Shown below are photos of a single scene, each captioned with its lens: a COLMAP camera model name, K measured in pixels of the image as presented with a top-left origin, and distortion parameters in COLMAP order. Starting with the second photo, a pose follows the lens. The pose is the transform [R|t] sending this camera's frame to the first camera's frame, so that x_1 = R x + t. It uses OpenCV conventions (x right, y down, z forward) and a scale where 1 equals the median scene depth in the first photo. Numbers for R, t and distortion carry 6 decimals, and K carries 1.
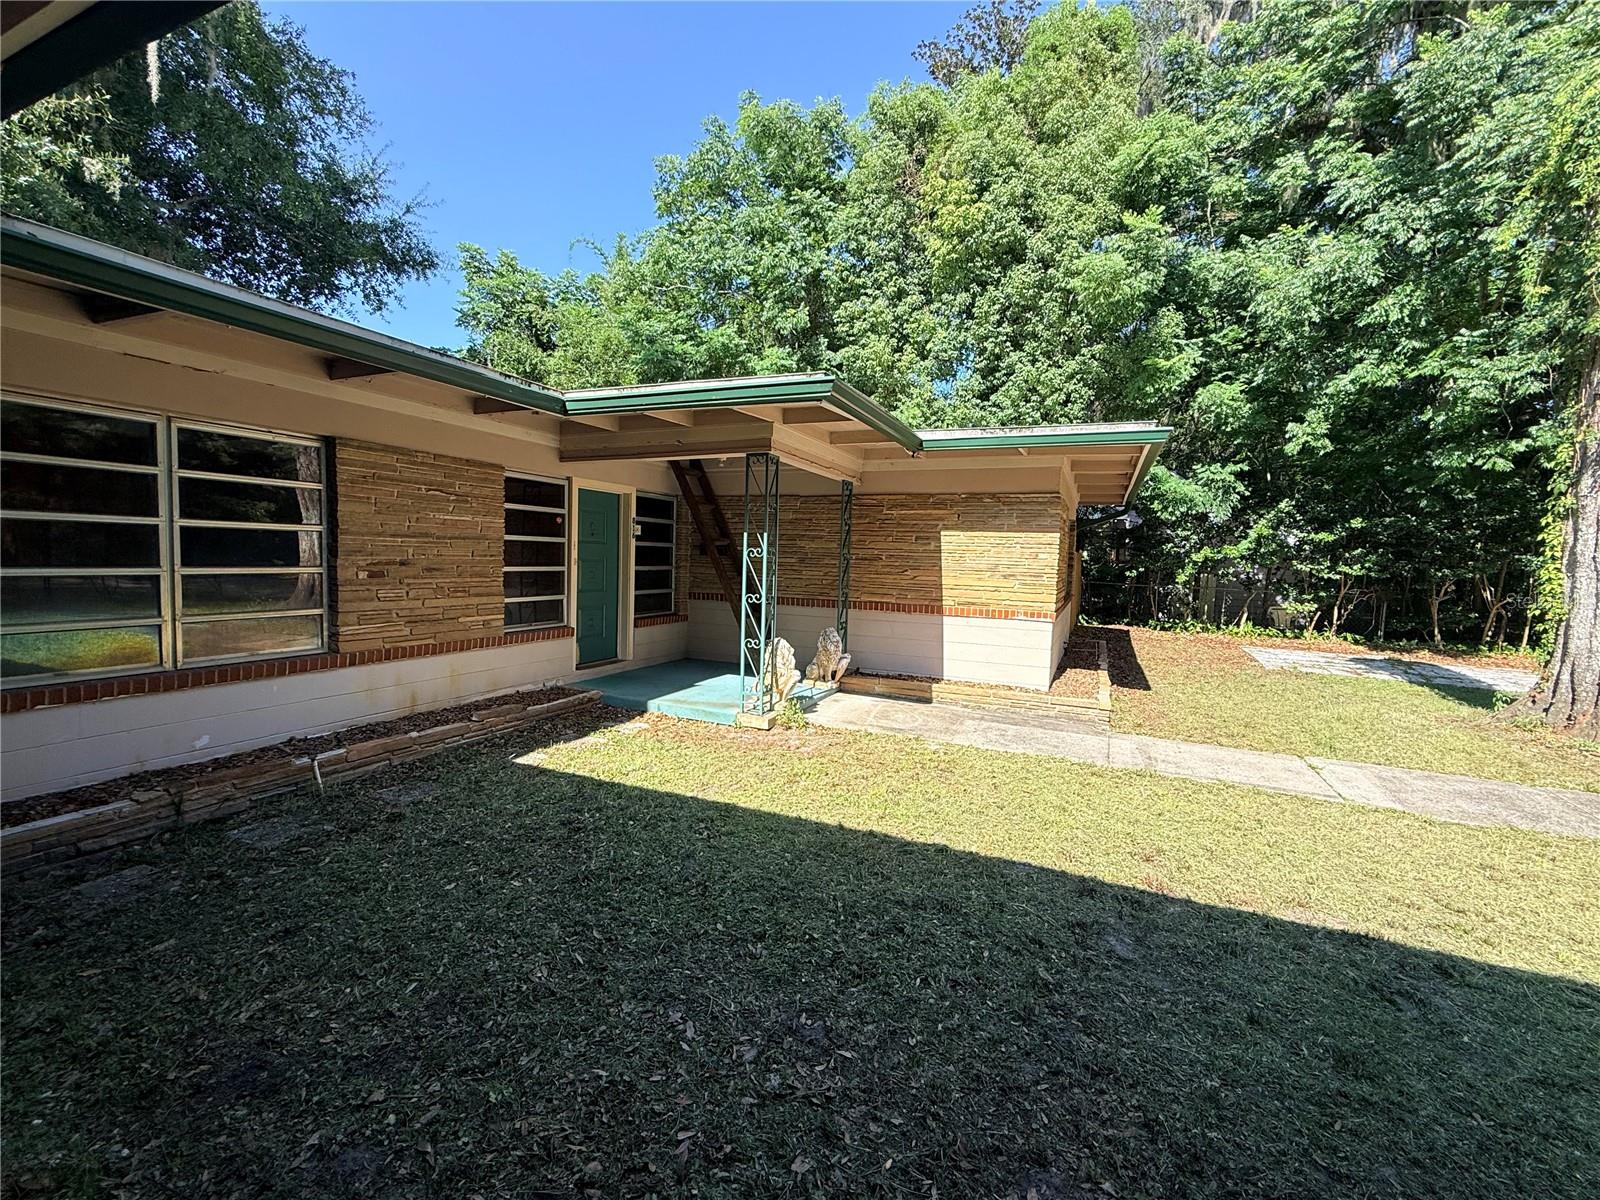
lens RADIAL K [[638.5, 0, 774.0], [0, 638.5, 599.3], [0, 0, 1]] dist [0.002092, 0.000117]
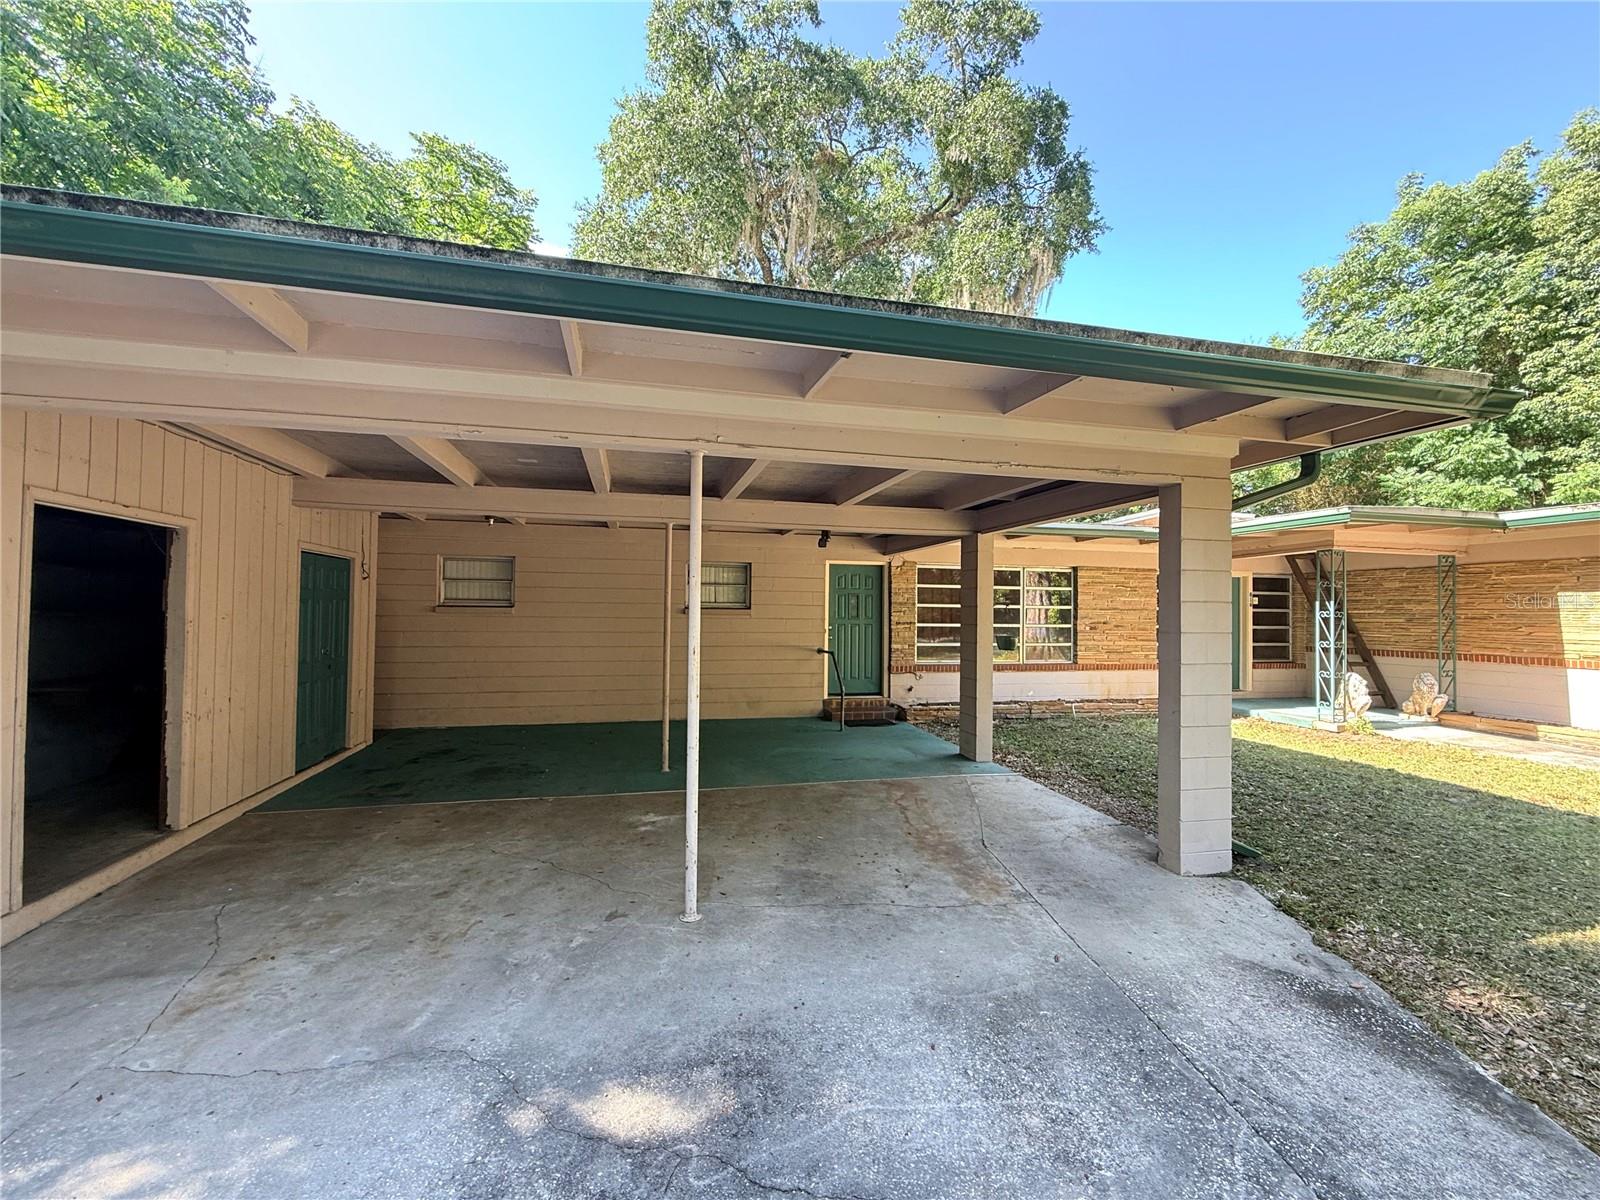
lens RADIAL K [[639.9, 0, 816.4], [0, 639.9, 598.6], [0, 0, 1]] dist [-0.004733, 0.000591]
pose [[0.616758, -0.039658, -0.786153, 0.334824], [-0.047481, 0.995037, -0.087445, 0.064522], [0.785719, 0.091260, 0.611814, -0.712935]]
